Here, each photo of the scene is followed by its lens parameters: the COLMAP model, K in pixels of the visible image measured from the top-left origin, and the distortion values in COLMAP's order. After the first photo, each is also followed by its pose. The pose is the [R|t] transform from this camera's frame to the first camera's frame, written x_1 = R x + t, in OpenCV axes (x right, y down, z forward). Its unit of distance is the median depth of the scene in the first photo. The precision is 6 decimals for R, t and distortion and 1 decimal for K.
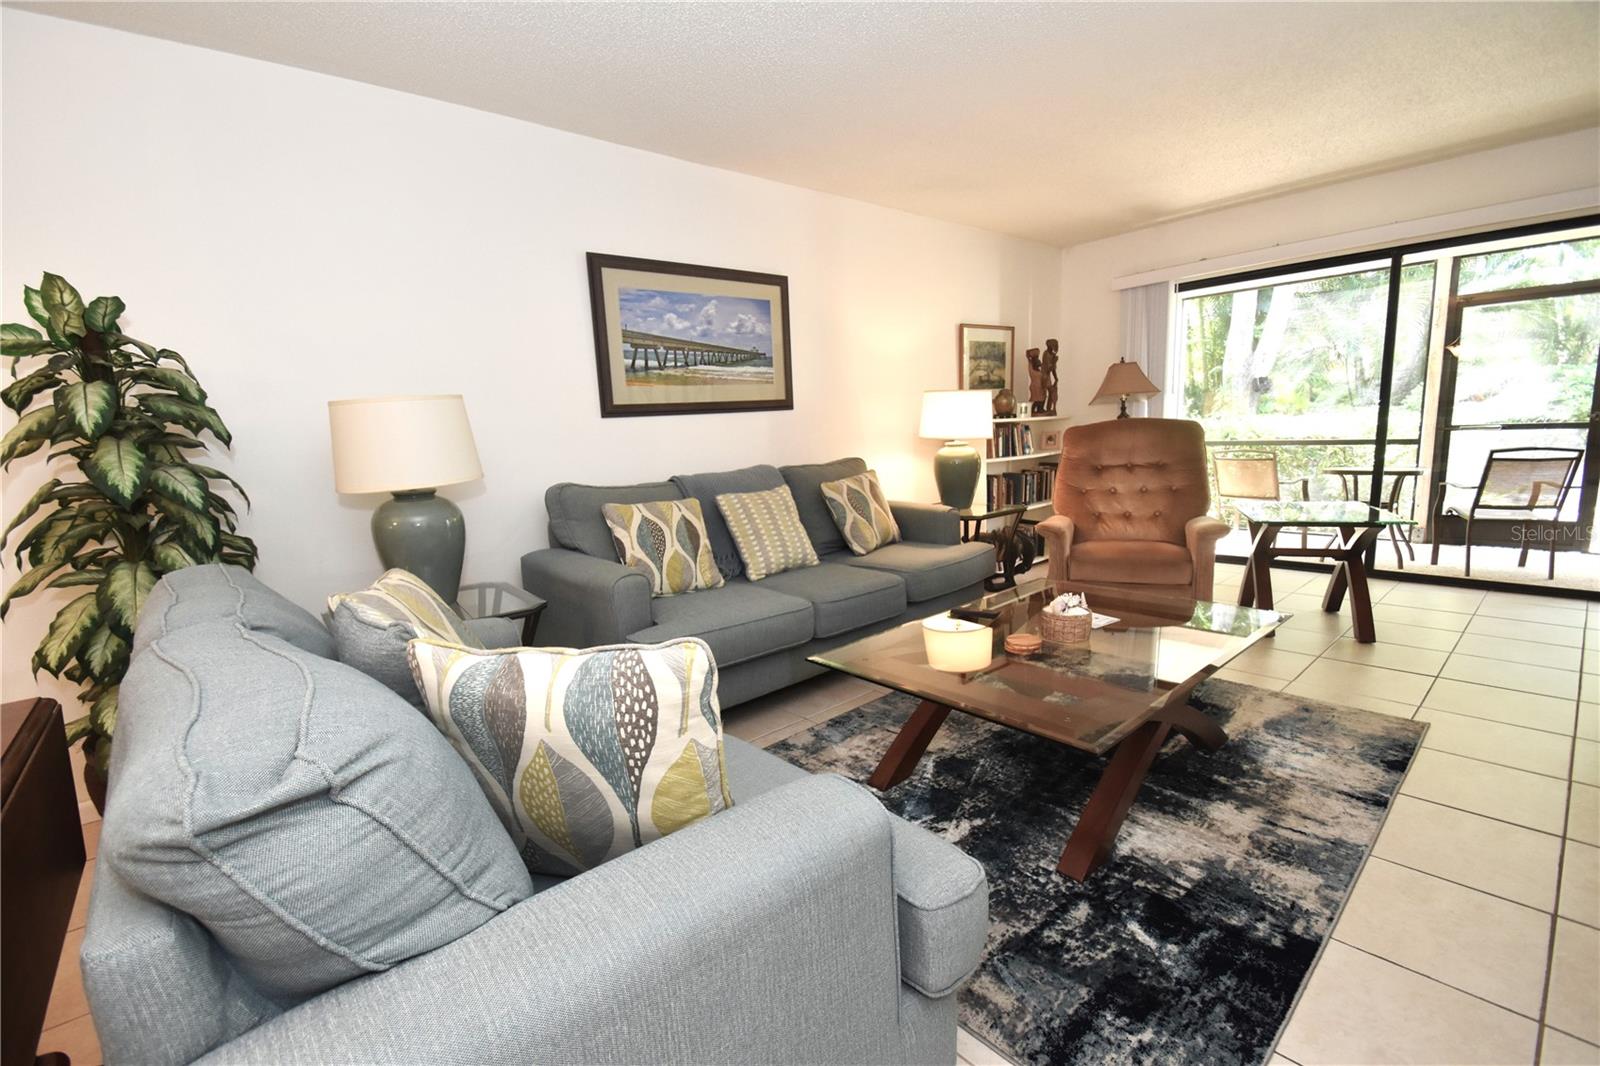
lens RADIAL K [[696.2, 0, 788.9], [0, 696.2, 550.6], [0, 0, 1]] dist [0.014696, -0.017332]
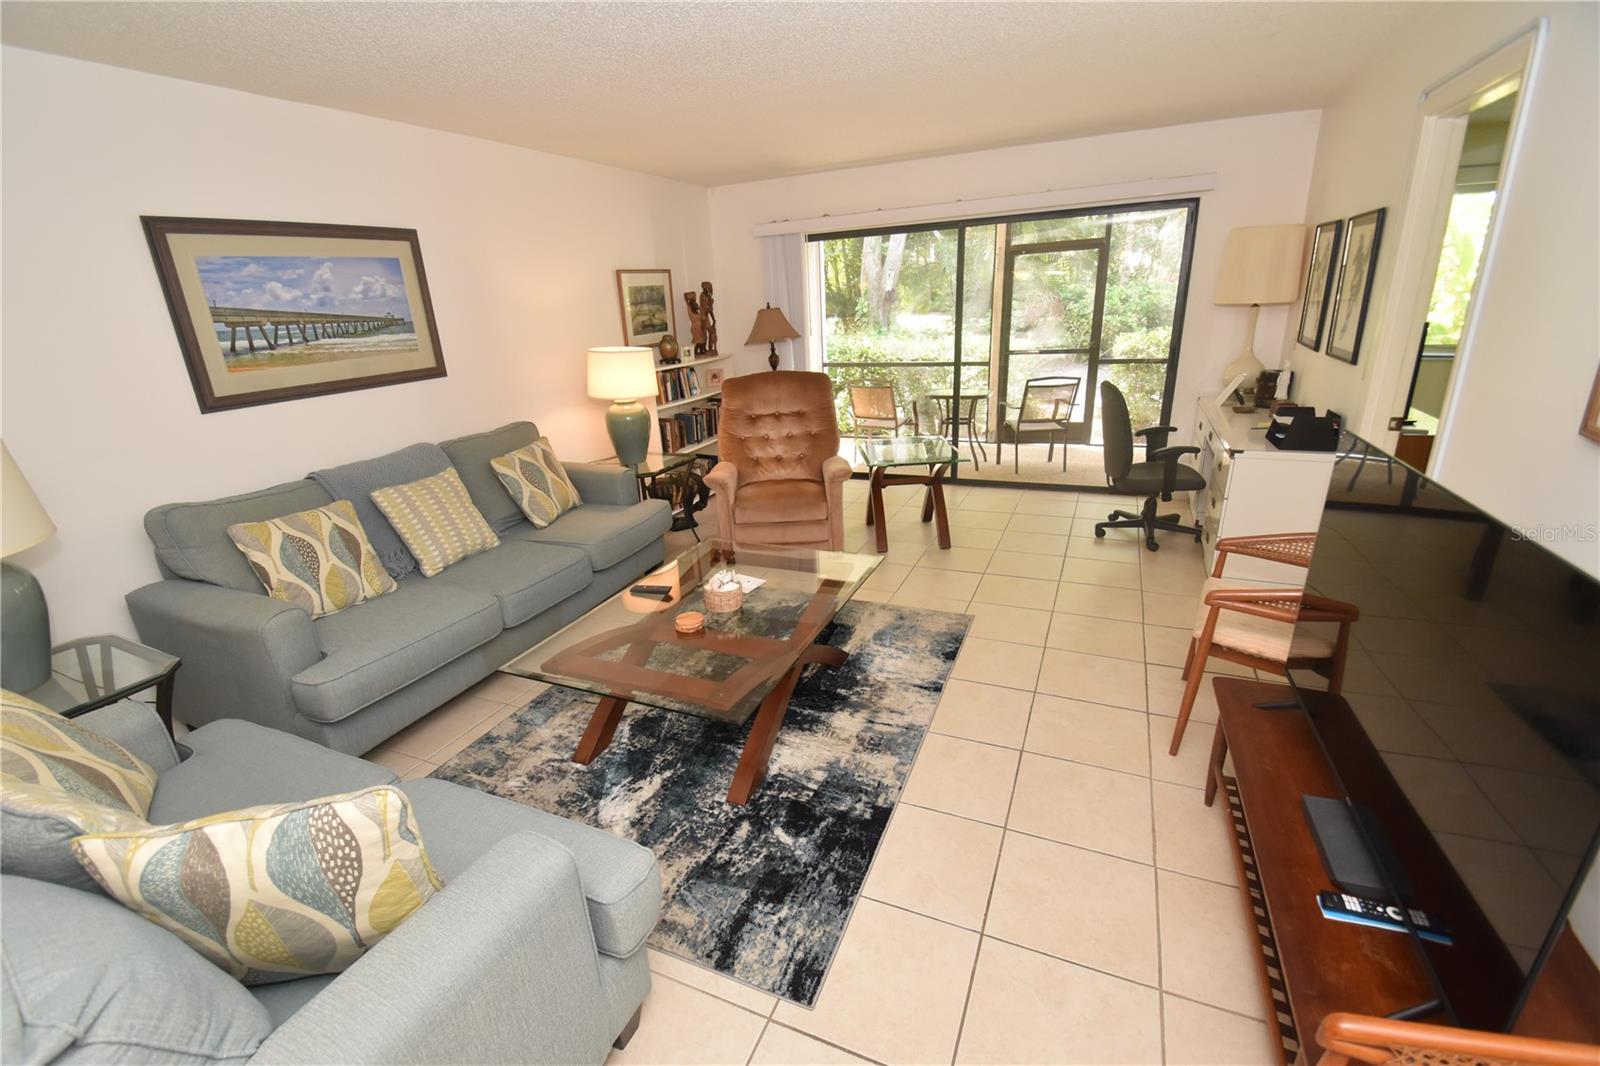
lens RADIAL K [[696.3, 0, 783.5], [0, 696.3, 553.9], [0, 0, 1]] dist [0.025585, -0.024311]
pose [[0.909546, -0.141329, 0.390835, 0.025316], [0.080520, 0.982510, 0.167899, -0.139351], [-0.407728, -0.121242, 0.905018, -0.111800]]
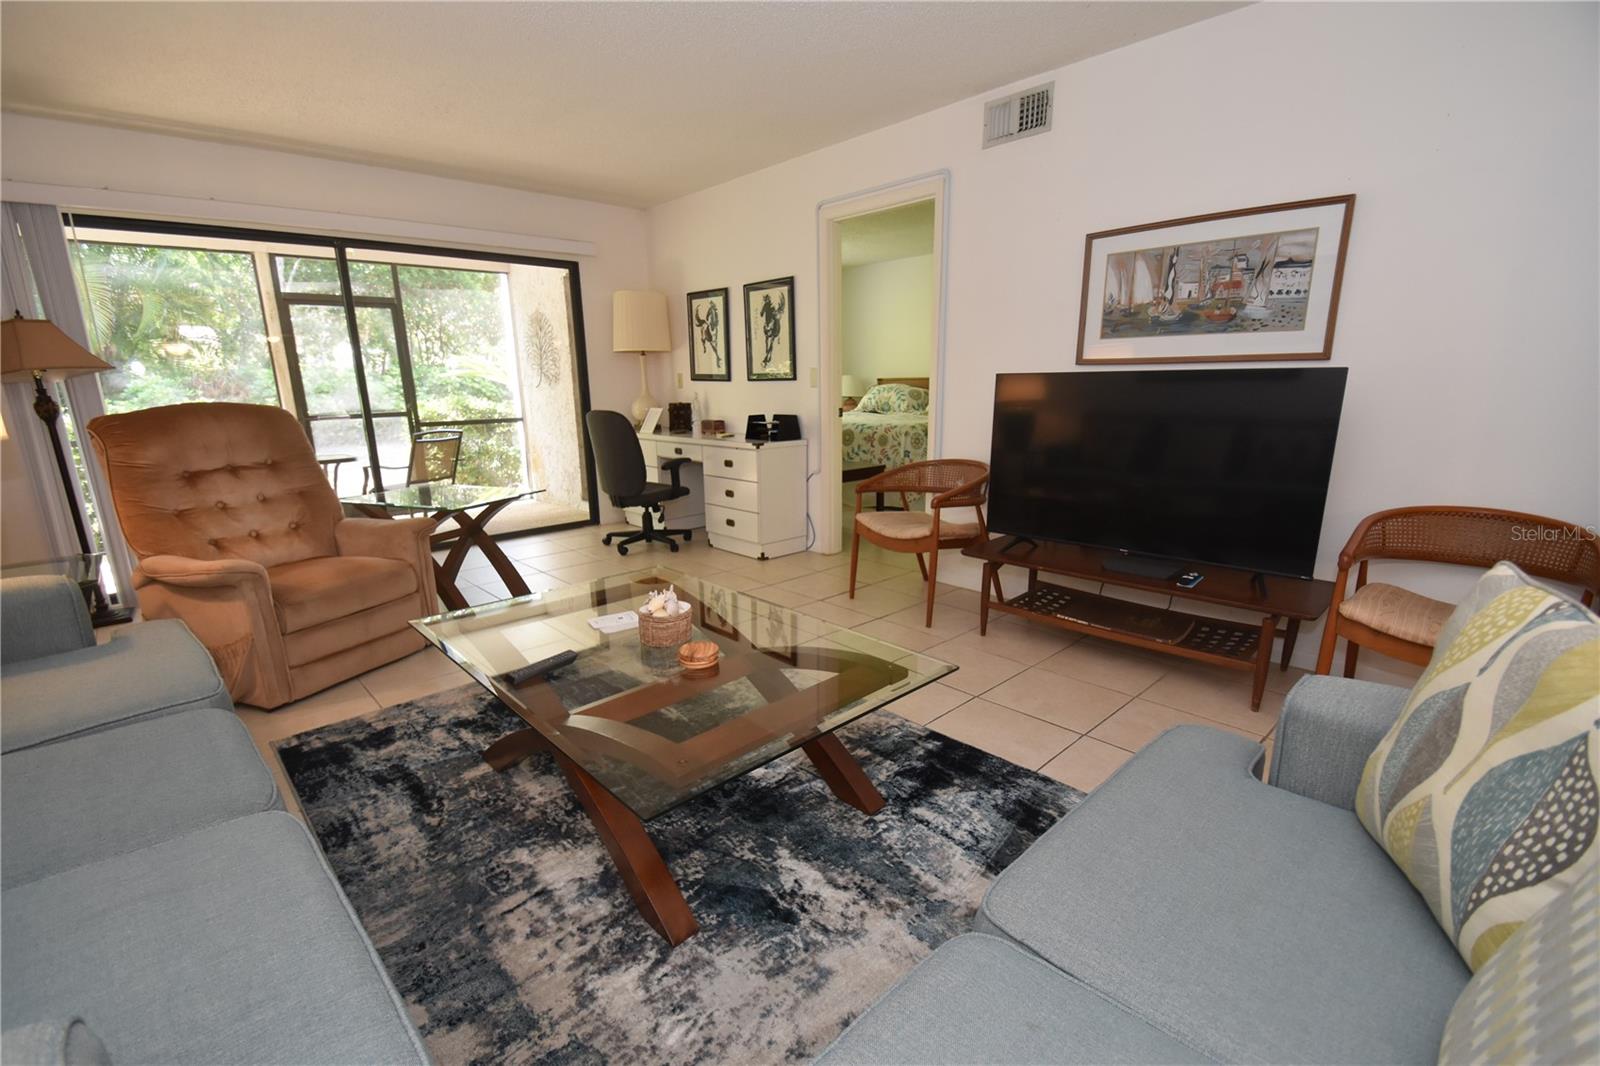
lens RADIAL K [[693.4, 0, 782.8], [0, 693.4, 558.6], [0, 0, 1]] dist [0.000856, -0.009840]
pose [[-0.030196, -0.204546, 0.978391, -0.387966], [0.193684, 0.959088, 0.206488, -0.109241], [-0.980599, 0.195734, 0.010657, 0.715793]]
